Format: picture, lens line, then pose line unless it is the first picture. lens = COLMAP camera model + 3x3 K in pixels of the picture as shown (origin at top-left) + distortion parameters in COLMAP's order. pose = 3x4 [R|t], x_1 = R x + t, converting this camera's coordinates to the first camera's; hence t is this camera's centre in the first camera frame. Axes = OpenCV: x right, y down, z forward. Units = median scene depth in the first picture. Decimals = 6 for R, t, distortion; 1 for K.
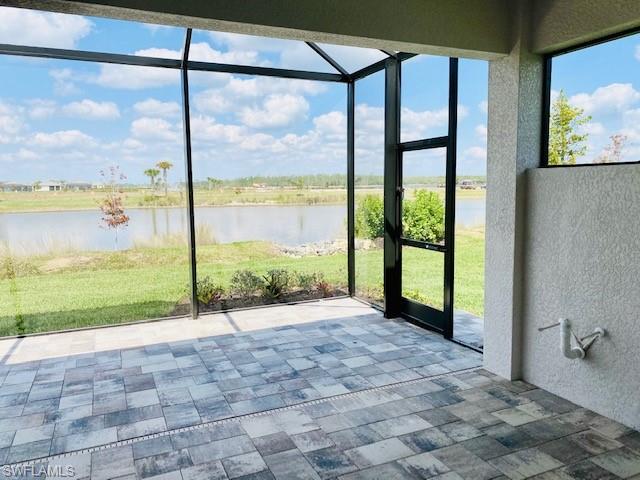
lens RADIAL K [[497.1, 0, 322.8], [0, 497.1, 244.7], [0, 0, 1]] dist [0.022724, 0.001166]
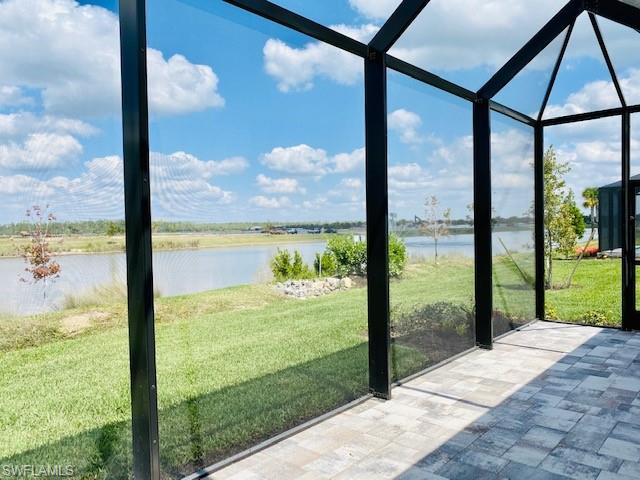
lens RADIAL K [[497.1, 0, 315.0], [0, 497.1, 236.0], [0, 0, 1]] dist [0.022724, 0.001166]
pose [[0.907007, -0.011340, 0.420963, -0.356736], [0.058294, 0.993395, -0.098838, 0.000762], [-0.417062, 0.114186, 0.901677, 0.078653]]
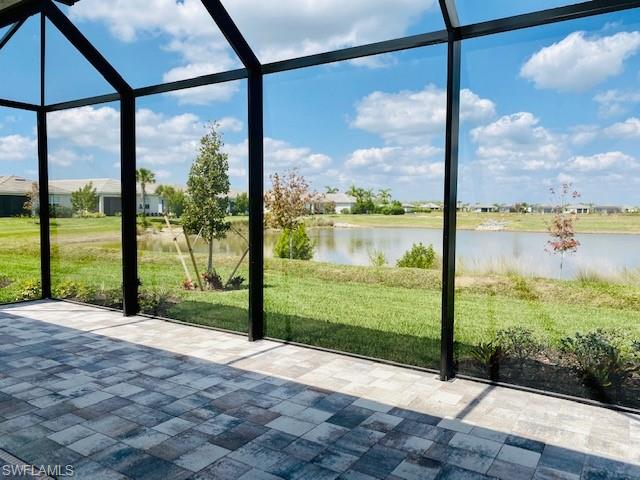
lens RADIAL K [[497.1, 0, 315.4], [0, 497.1, 222.6], [0, 0, 1]] dist [0.022724, 0.001166]
pose [[0.543455, 0.043269, -0.838322, 0.085556], [-0.118121, 0.992676, -0.025338, -0.013118], [0.831086, 0.112794, 0.544586, 0.153373]]
